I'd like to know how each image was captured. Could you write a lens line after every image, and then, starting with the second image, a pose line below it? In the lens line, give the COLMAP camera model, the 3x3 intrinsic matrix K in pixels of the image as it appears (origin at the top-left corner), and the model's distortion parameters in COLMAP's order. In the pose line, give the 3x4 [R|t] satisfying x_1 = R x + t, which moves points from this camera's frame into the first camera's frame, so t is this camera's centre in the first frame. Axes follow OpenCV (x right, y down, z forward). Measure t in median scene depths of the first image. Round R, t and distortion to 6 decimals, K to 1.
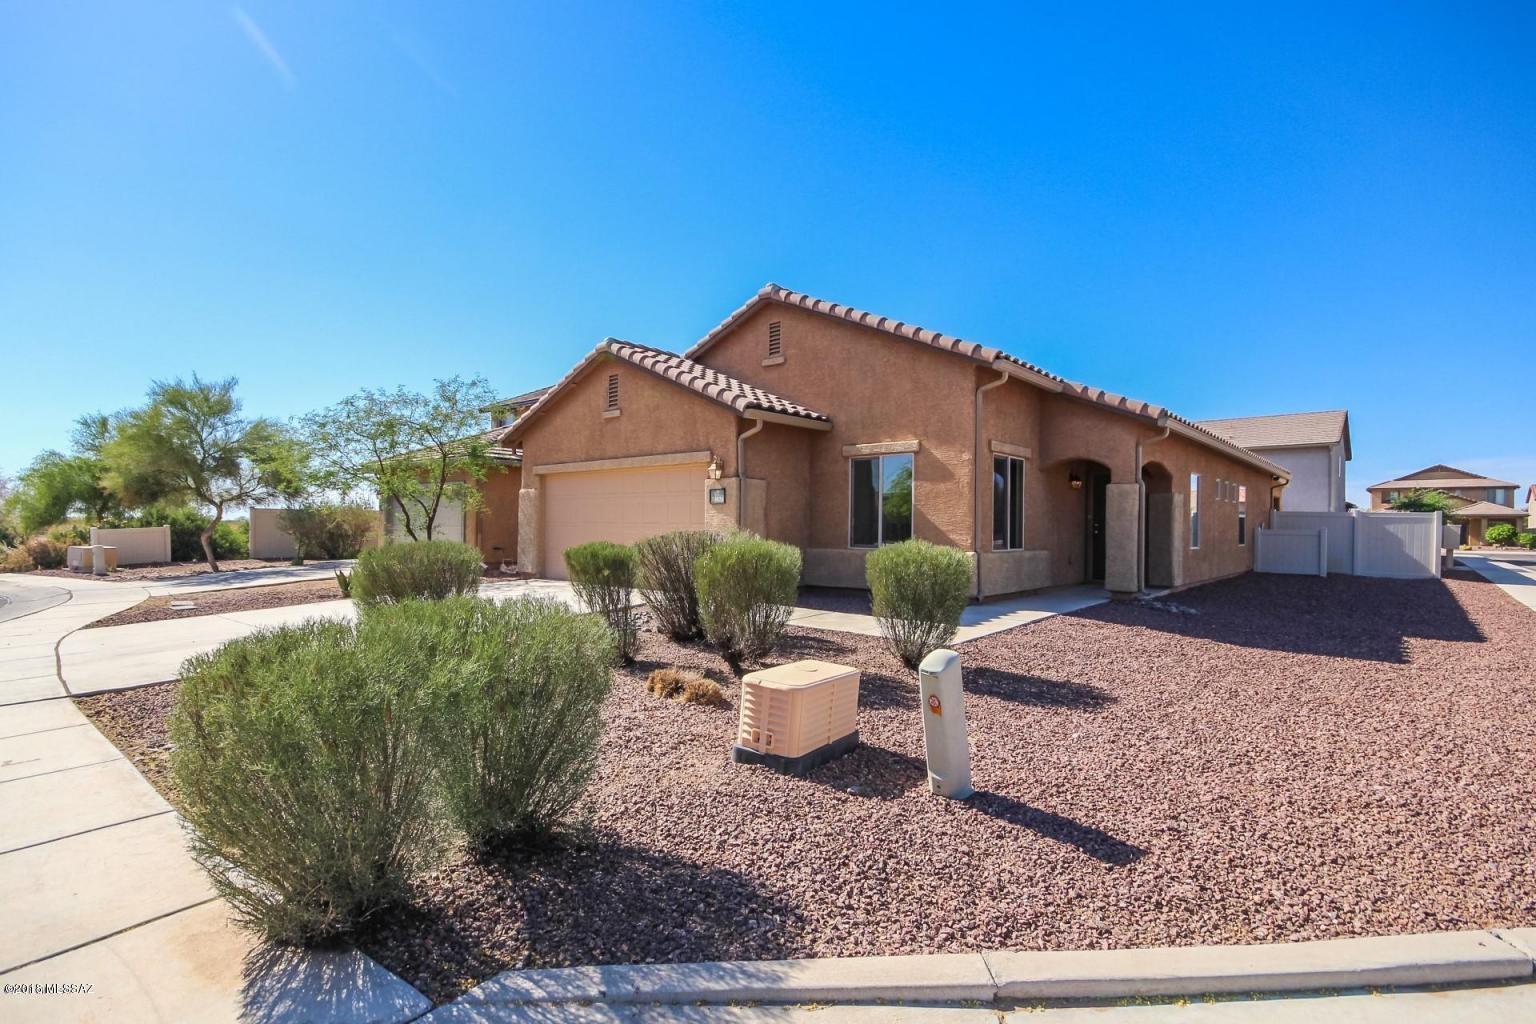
lens RADIAL K [[755.0, 0, 768.5], [0, 755.0, 515.5], [0, 0, 1]] dist [-0.002035, 0.000066]
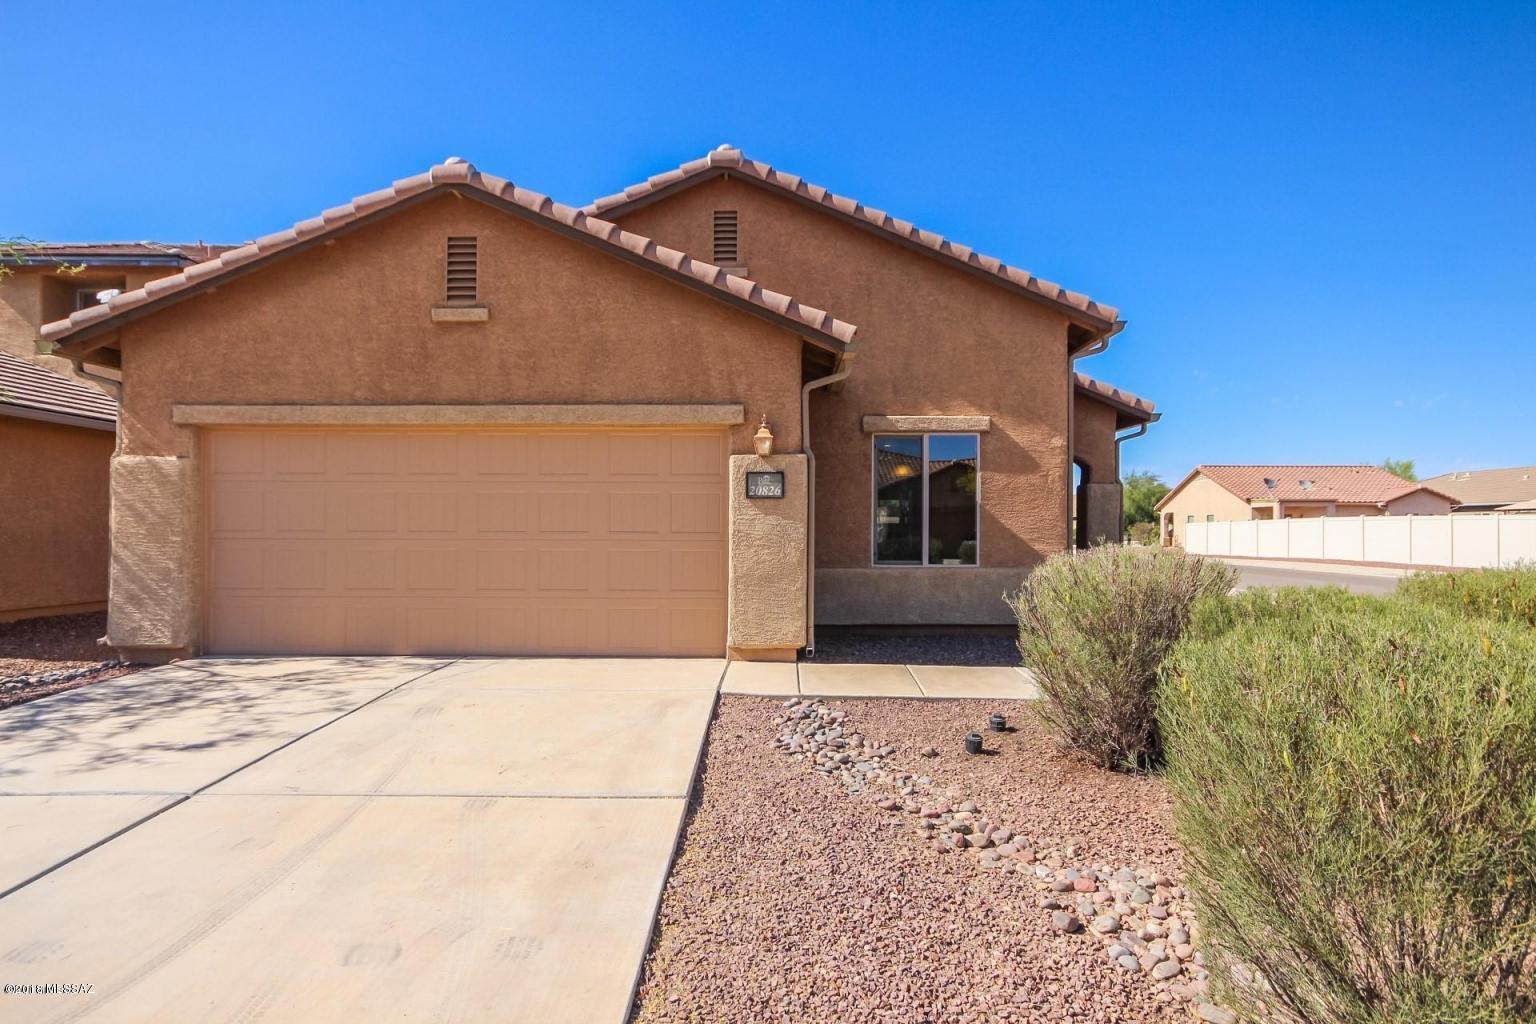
lens RADIAL K [[811.2, 0, 769.8], [0, 811.2, 514.9], [0, 0, 1]] dist [0.008325, 0.000745]
pose [[0.756217, 0.002083, 0.654317, -0.447700], [-0.003583, 0.999993, 0.000958, -0.003490], [-0.654311, -0.003069, 0.756220, 0.511572]]
